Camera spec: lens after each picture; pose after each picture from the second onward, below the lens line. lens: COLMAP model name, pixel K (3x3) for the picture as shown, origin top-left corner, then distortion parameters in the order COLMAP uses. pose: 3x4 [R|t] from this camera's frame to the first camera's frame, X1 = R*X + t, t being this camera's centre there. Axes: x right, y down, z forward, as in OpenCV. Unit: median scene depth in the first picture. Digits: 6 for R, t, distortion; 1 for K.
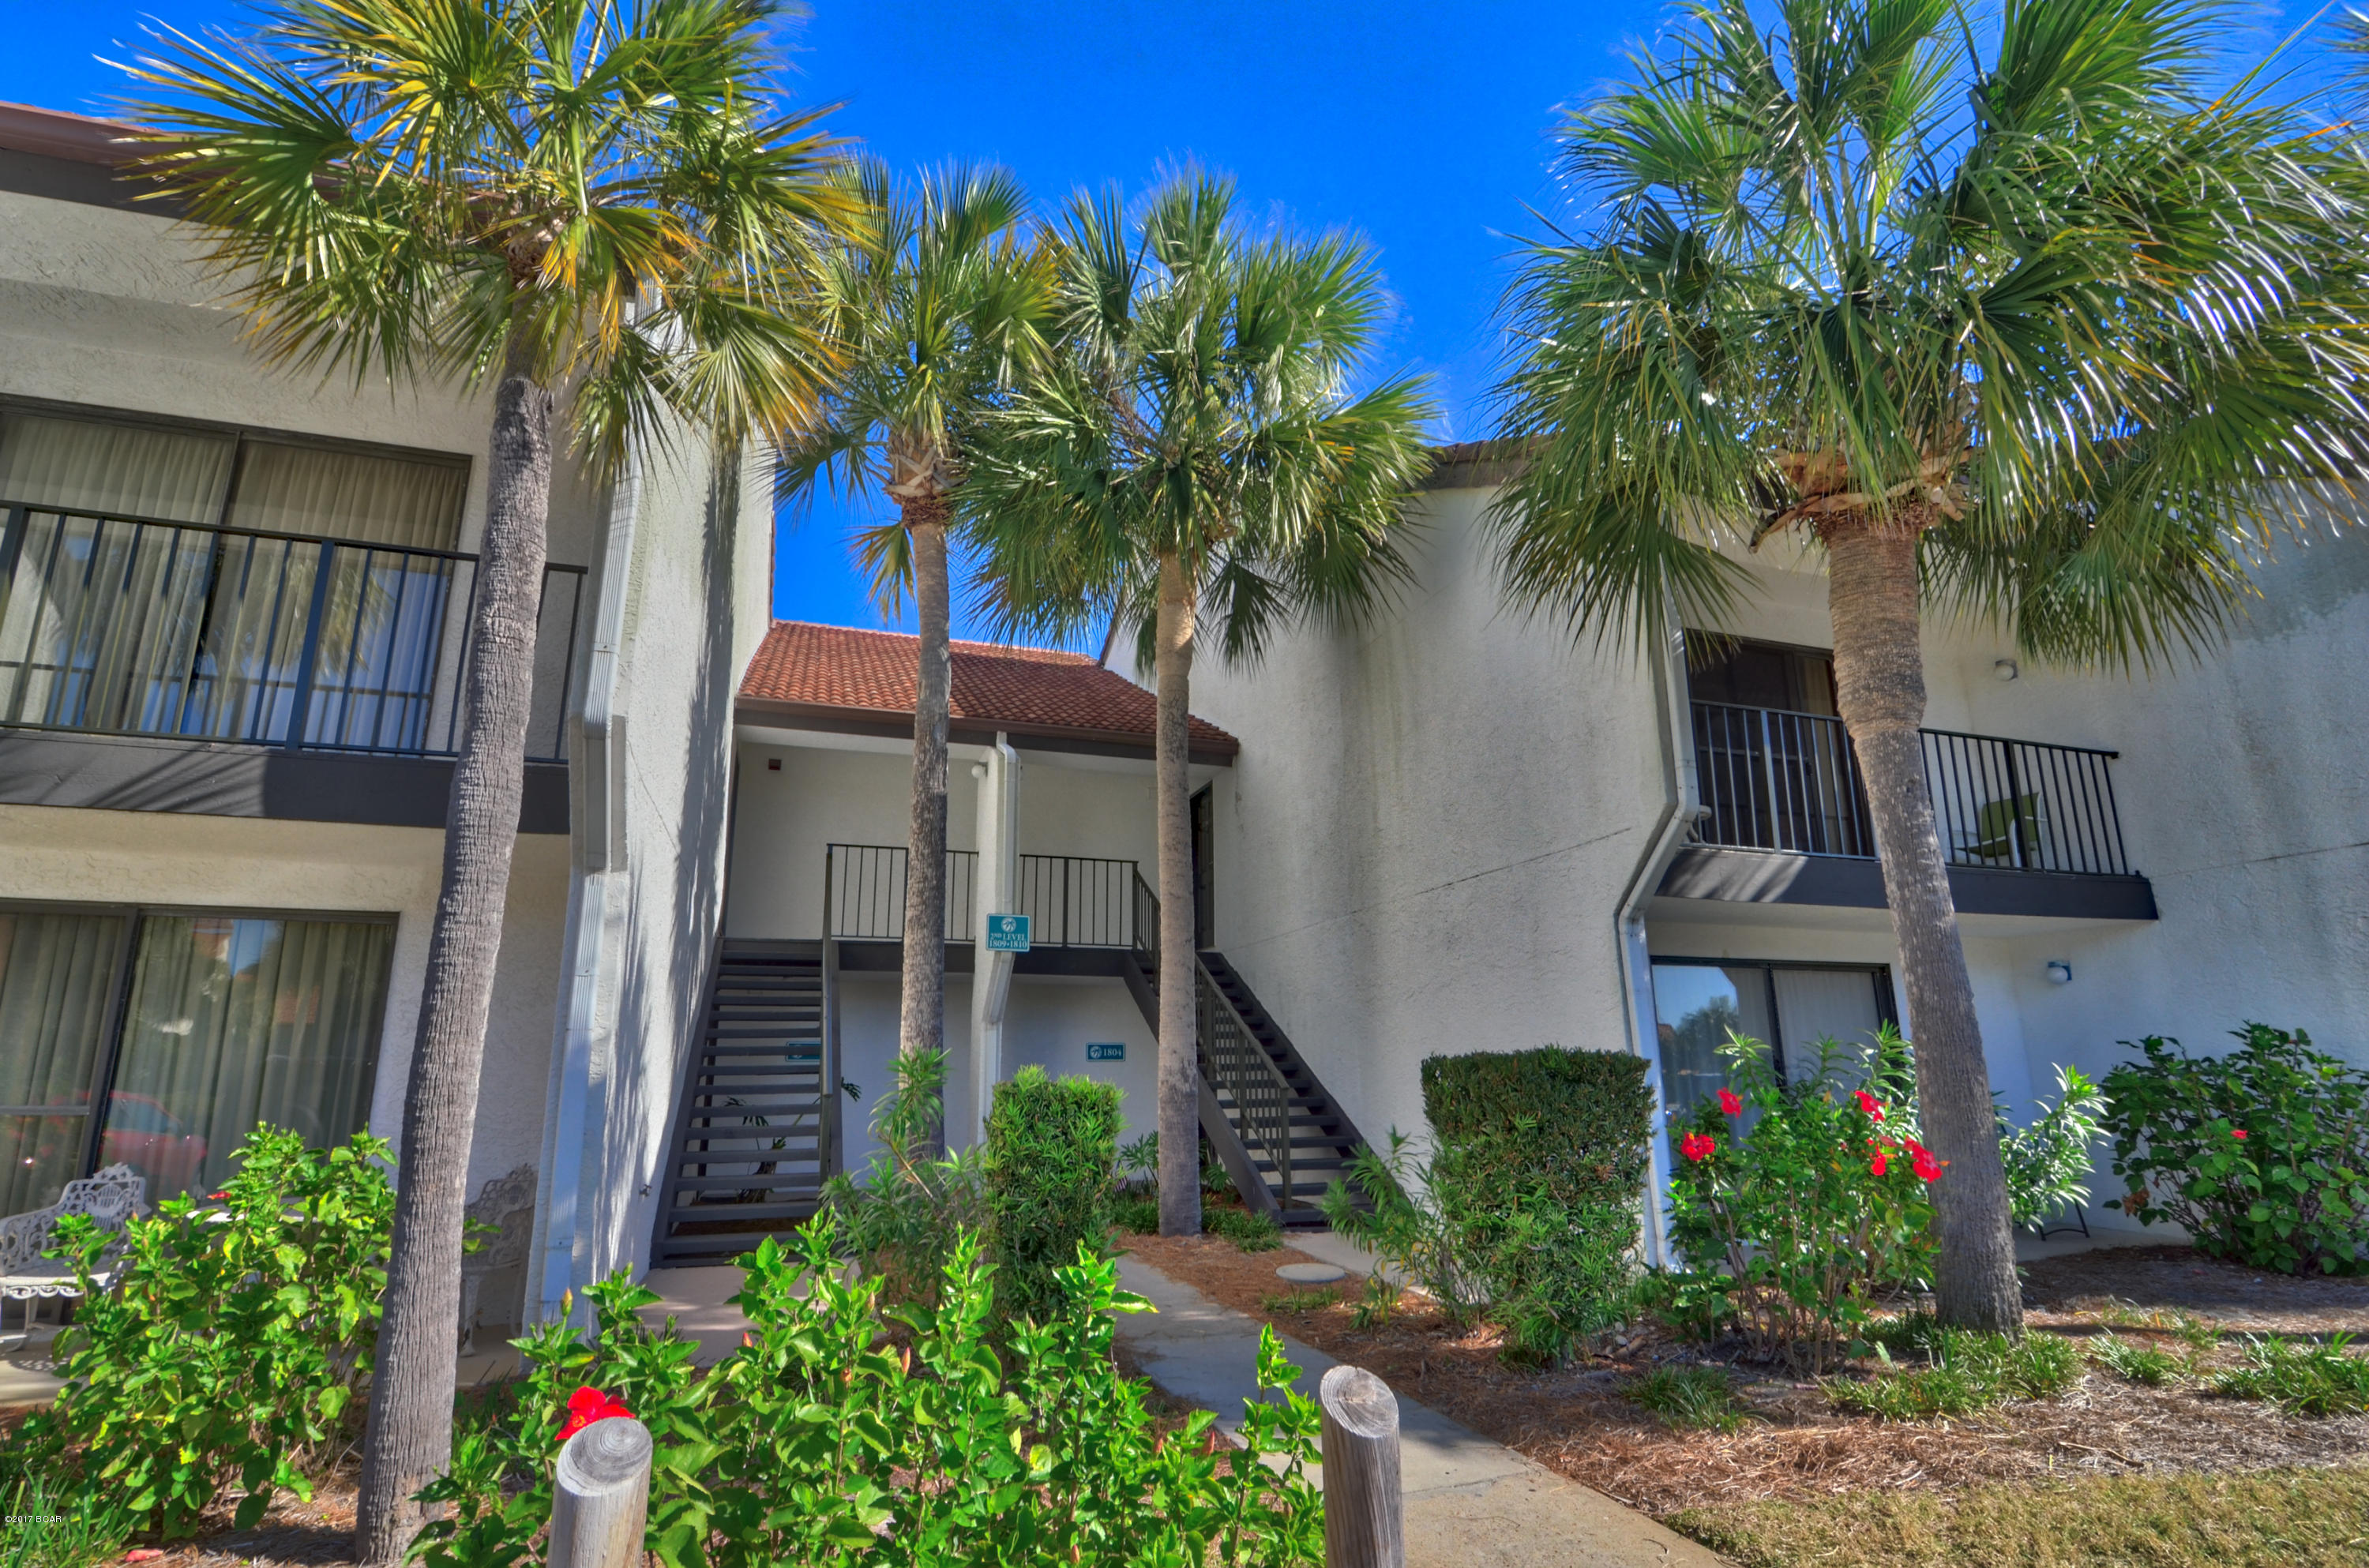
lens RADIAL K [[1145.1, 0, 1184.6], [0, 1145.1, 779.4], [0, 0, 1]] dist [-0.008254, -0.008350]
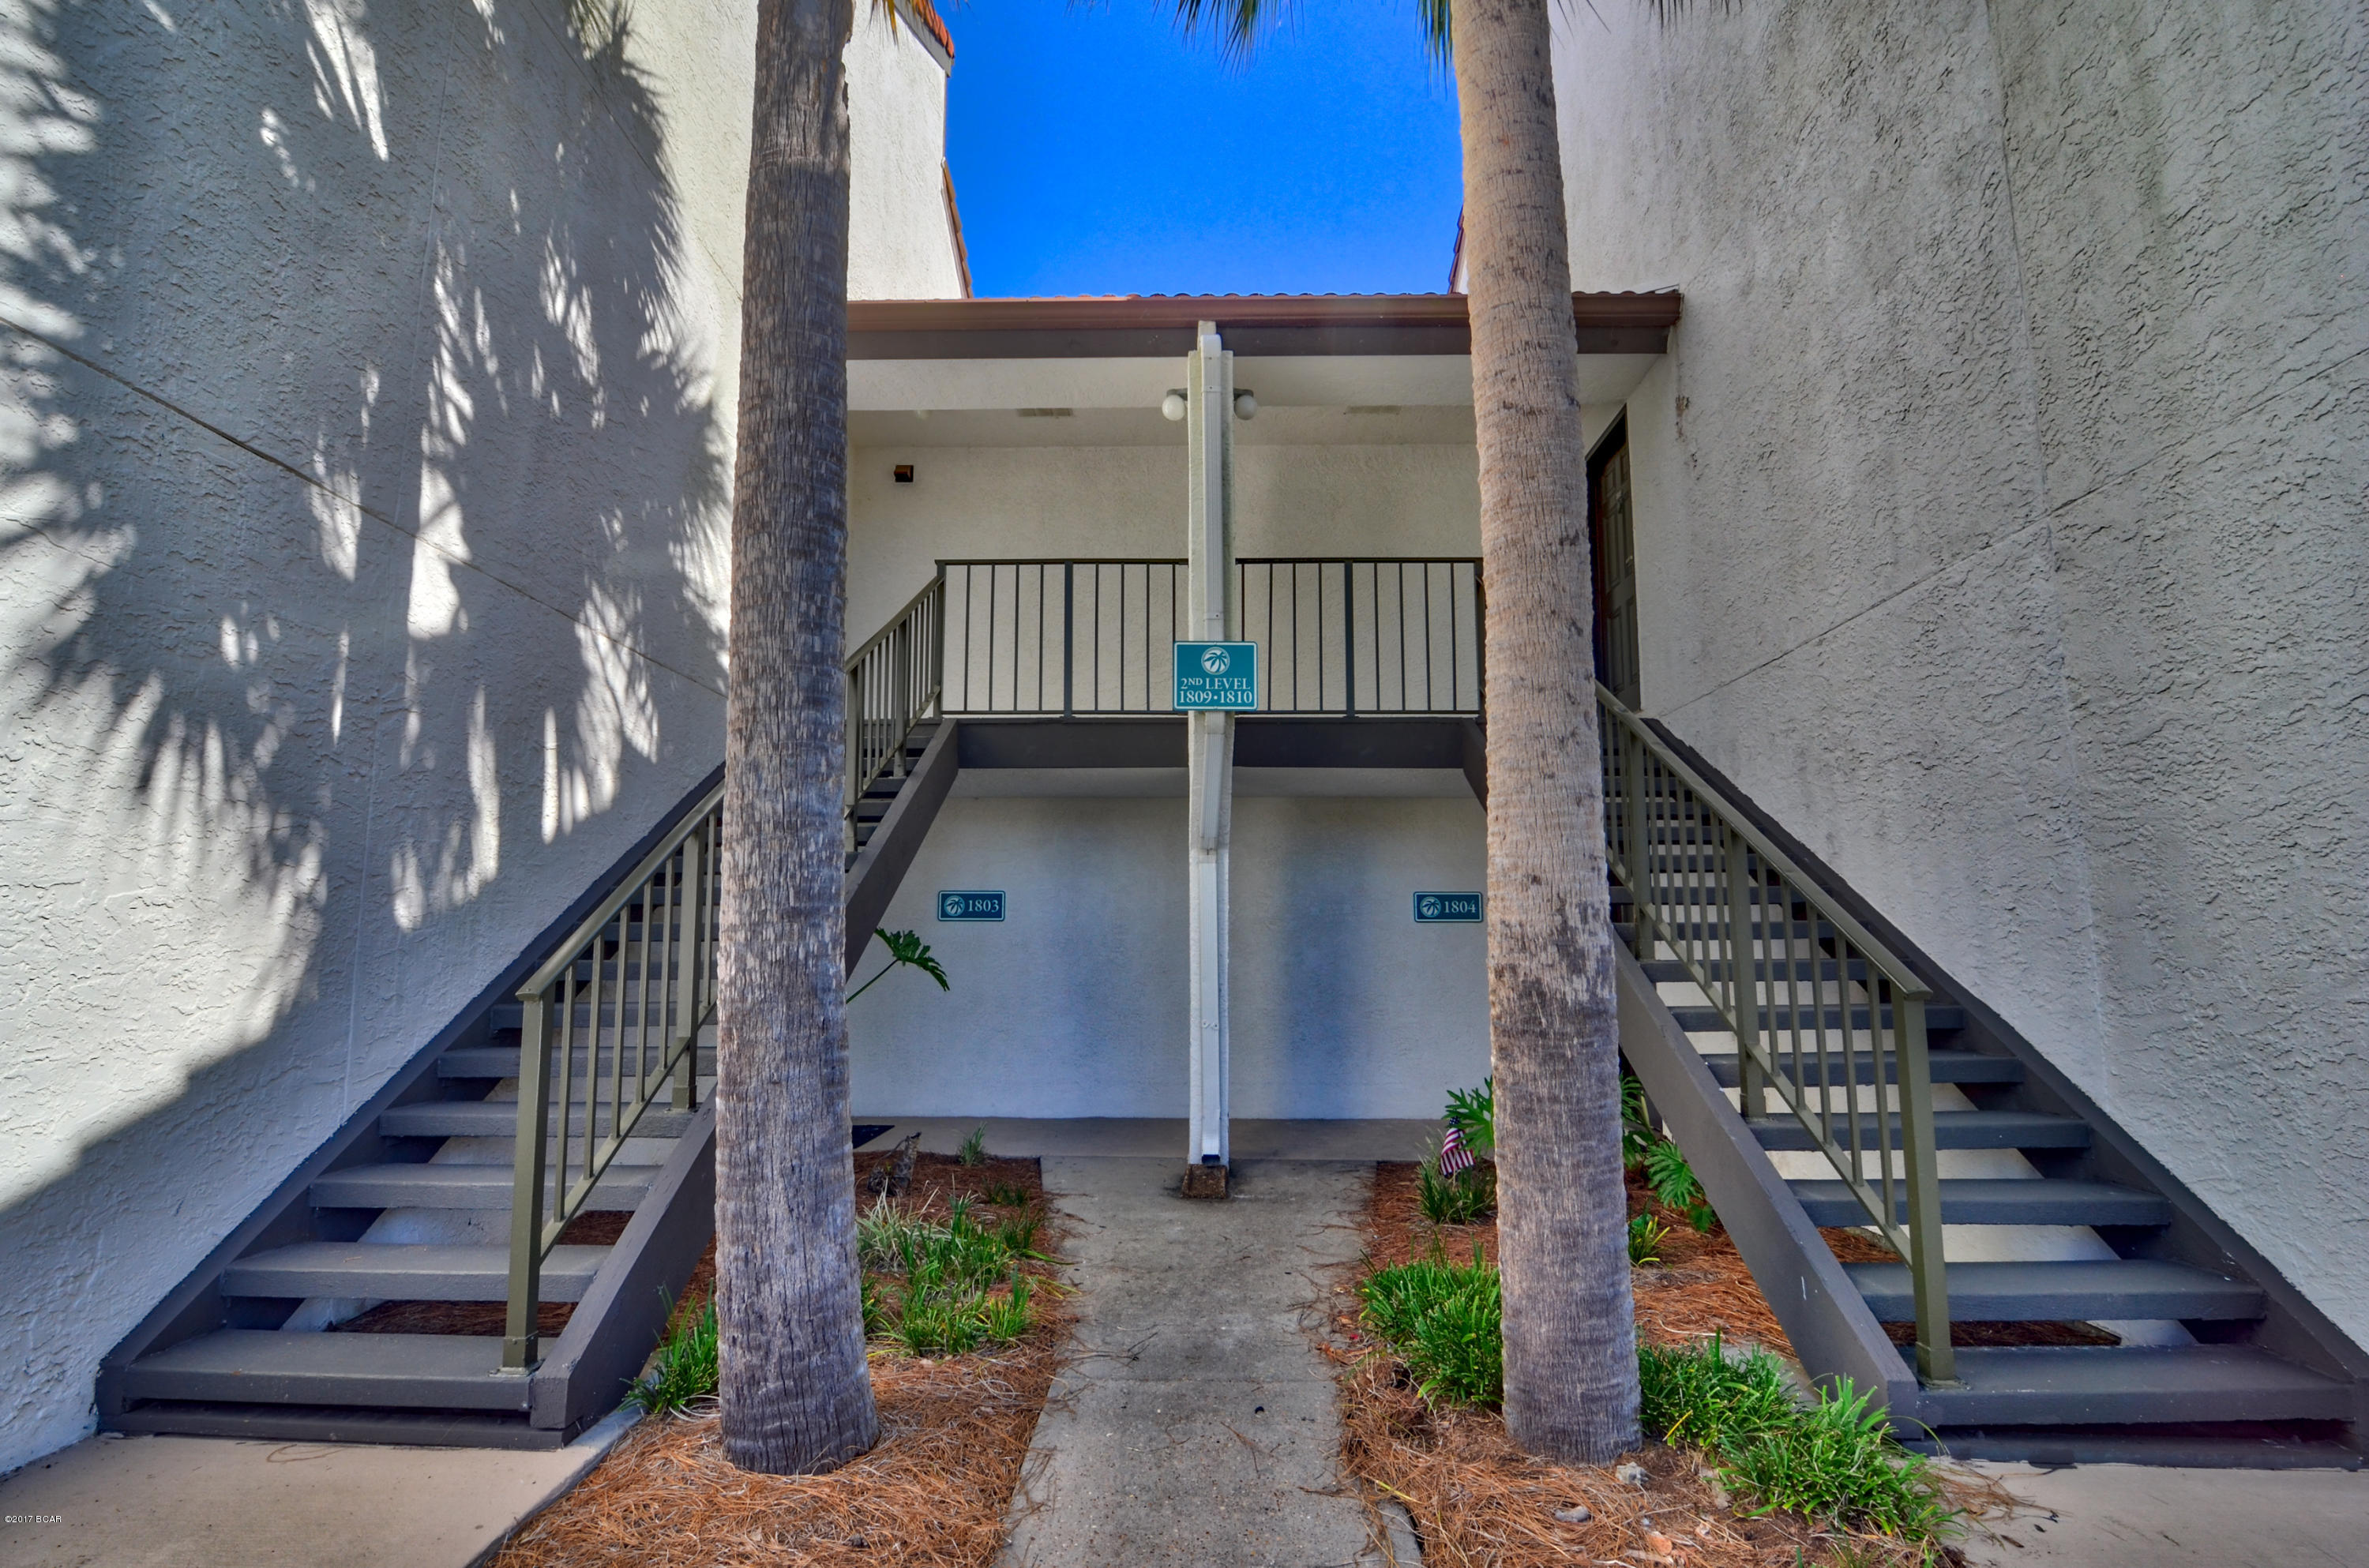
lens RADIAL K [[1145.1, 0, 1170.9], [0, 1145.1, 786.7], [0, 0, 1]] dist [-0.008254, -0.008350]
pose [[0.935535, -0.037625, -0.351224, 0.006915], [0.077992, 0.991774, 0.101500, 0.117362], [0.344516, -0.122349, 0.930774, 0.455469]]
